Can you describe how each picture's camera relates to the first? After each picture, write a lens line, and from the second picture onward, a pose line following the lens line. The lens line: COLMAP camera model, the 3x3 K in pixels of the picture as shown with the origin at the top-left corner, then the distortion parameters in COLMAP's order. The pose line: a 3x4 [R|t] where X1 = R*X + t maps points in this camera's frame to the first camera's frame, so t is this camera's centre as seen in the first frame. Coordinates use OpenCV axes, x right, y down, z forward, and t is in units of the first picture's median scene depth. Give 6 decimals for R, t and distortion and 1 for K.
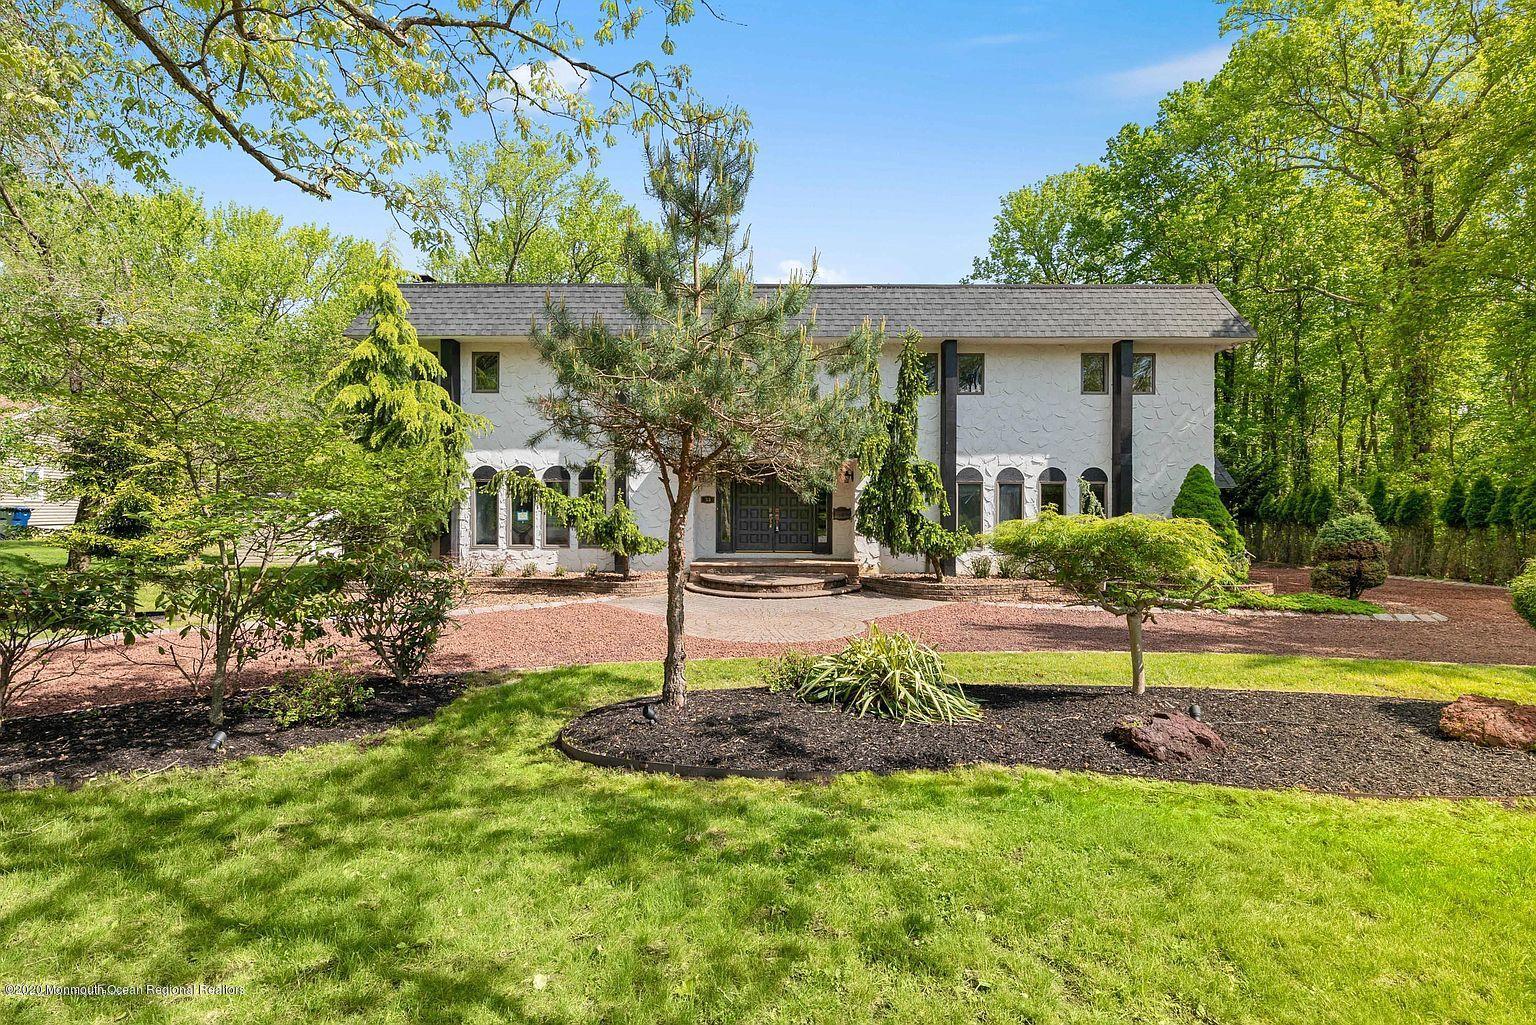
lens RADIAL K [[673.9, 0, 767.8], [0, 673.9, 517.7], [0, 0, 1]] dist [-0.001069, -0.000144]
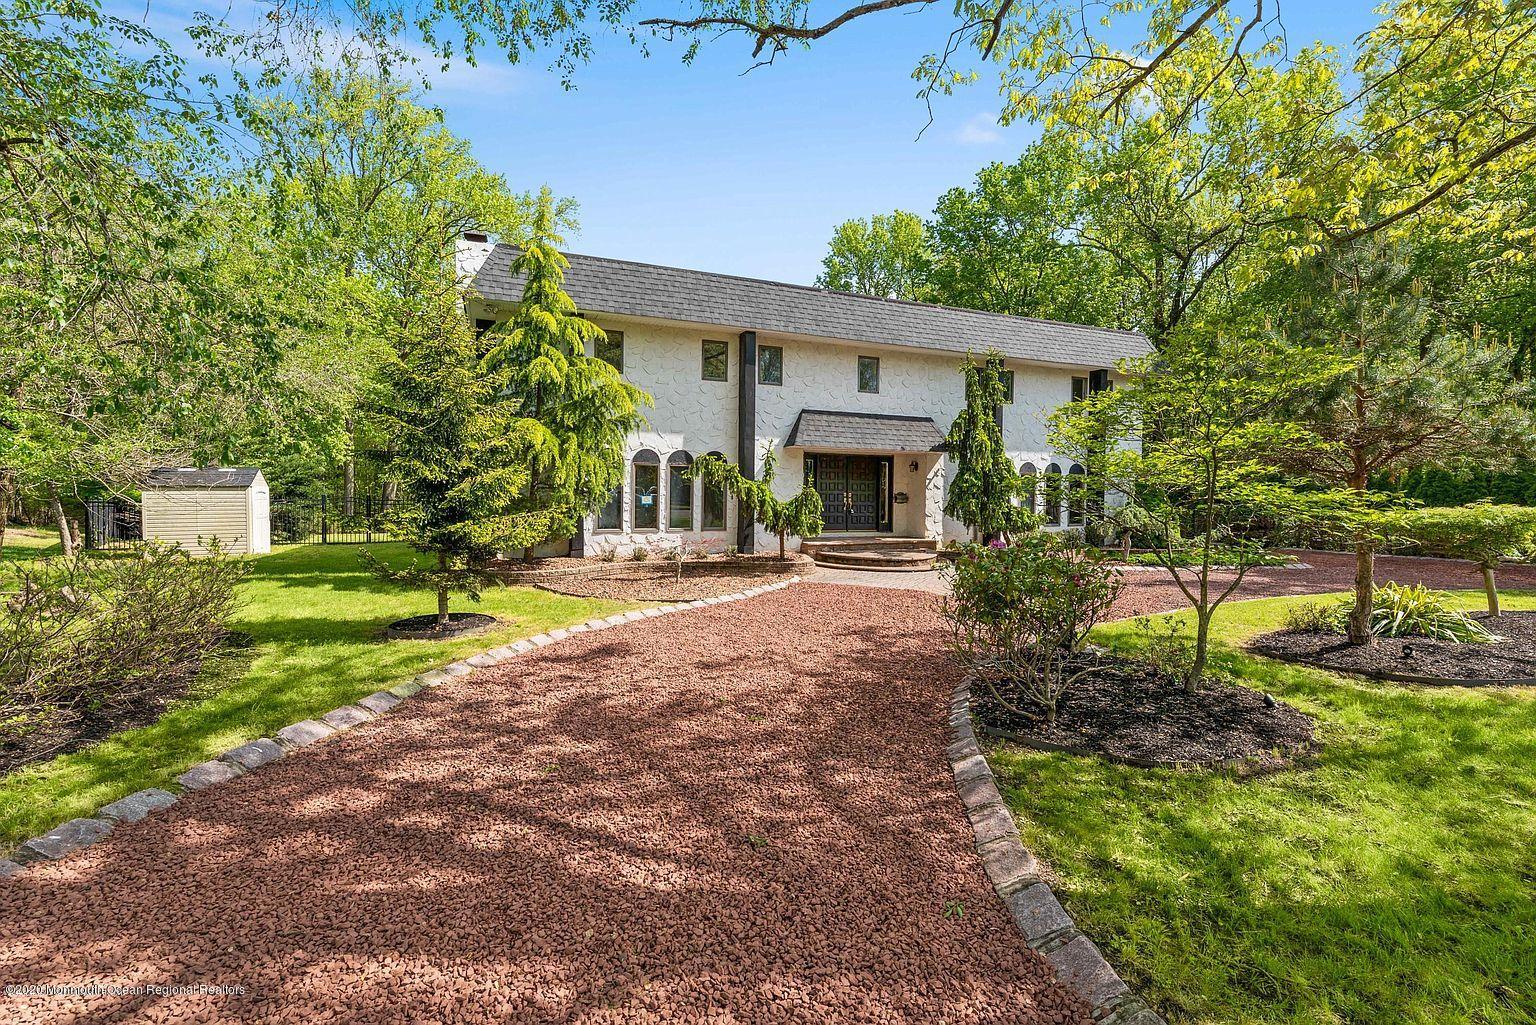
lens RADIAL K [[673.9, 0, 766.1], [0, 673.9, 509.3], [0, 0, 1]] dist [-0.001069, -0.000144]
pose [[0.921270, -0.003117, 0.388911, -0.588972], [-0.004160, 0.999832, 0.017868, -0.006390], [-0.388901, -0.018079, 0.921102, 0.017514]]
